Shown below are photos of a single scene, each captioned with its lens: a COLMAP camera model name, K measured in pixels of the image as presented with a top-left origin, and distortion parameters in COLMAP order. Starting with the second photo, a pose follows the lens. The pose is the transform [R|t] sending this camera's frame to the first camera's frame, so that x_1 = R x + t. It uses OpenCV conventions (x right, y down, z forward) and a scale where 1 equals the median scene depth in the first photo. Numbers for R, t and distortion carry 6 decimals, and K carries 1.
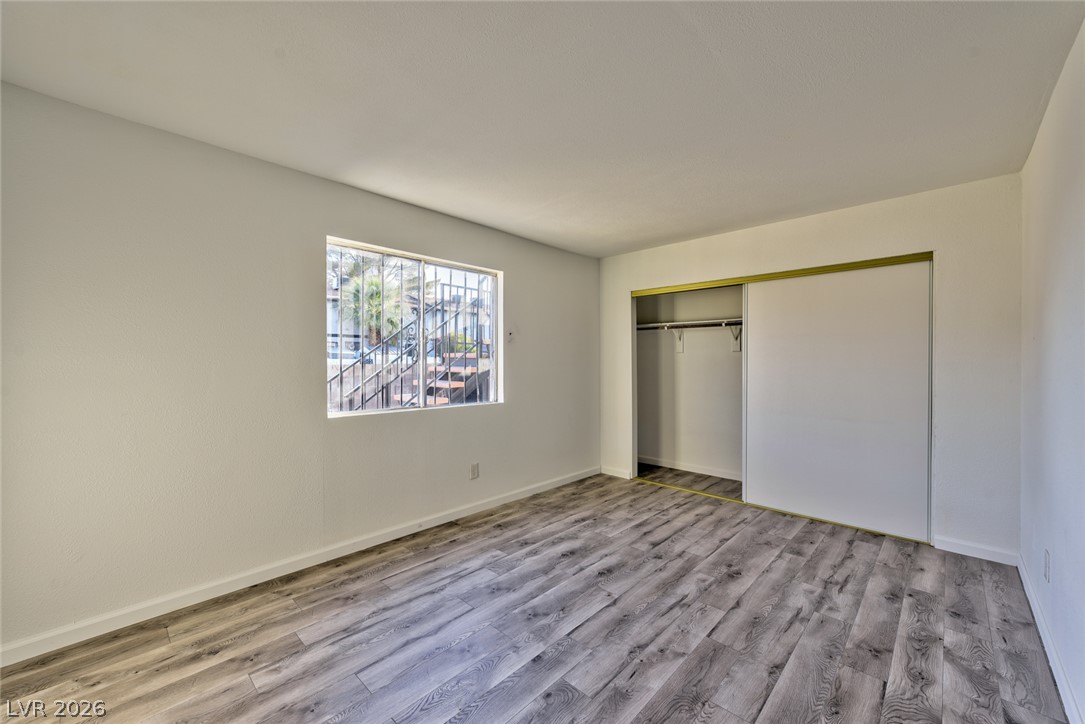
lens RADIAL K [[429.3, 0, 542.5], [0, 429.3, 362.0], [0, 0, 1]] dist [0.000038, -0.000213]
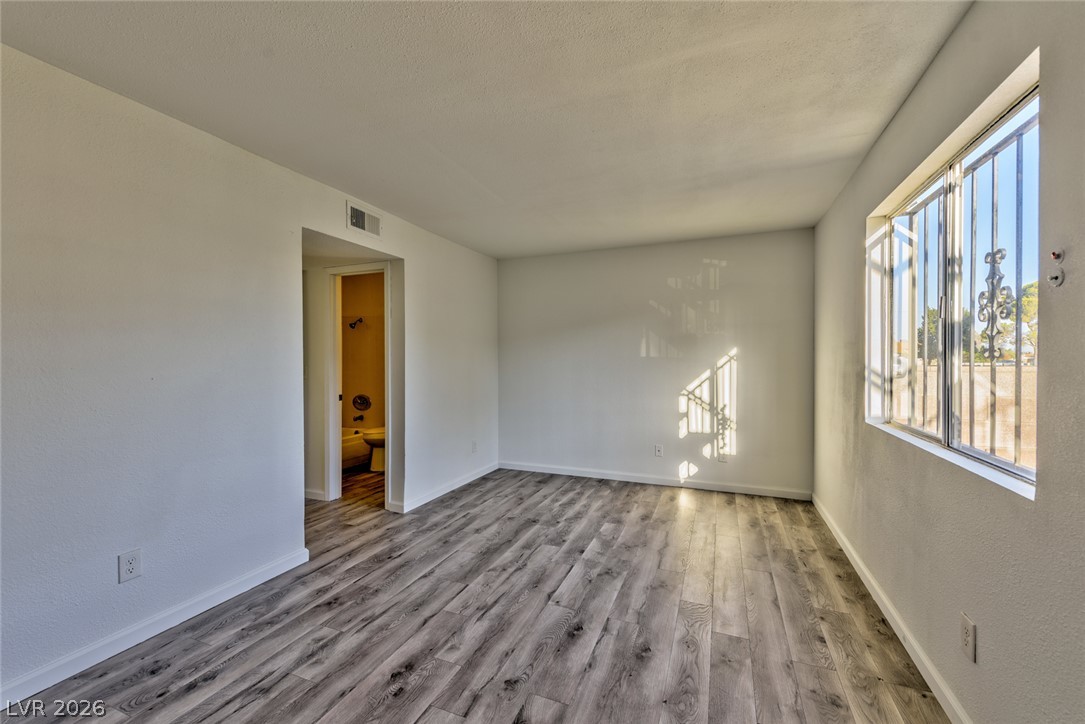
lens RADIAL K [[429.3, 0, 542.5], [0, 429.3, 362.0], [0, 0, 1]] dist [0.000038, -0.000213]
pose [[-0.934042, 0.005646, -0.357120, 0.531423], [0.002829, 0.999961, 0.008411, -0.003243], [0.357153, 0.006846, -0.934021, 1.898093]]
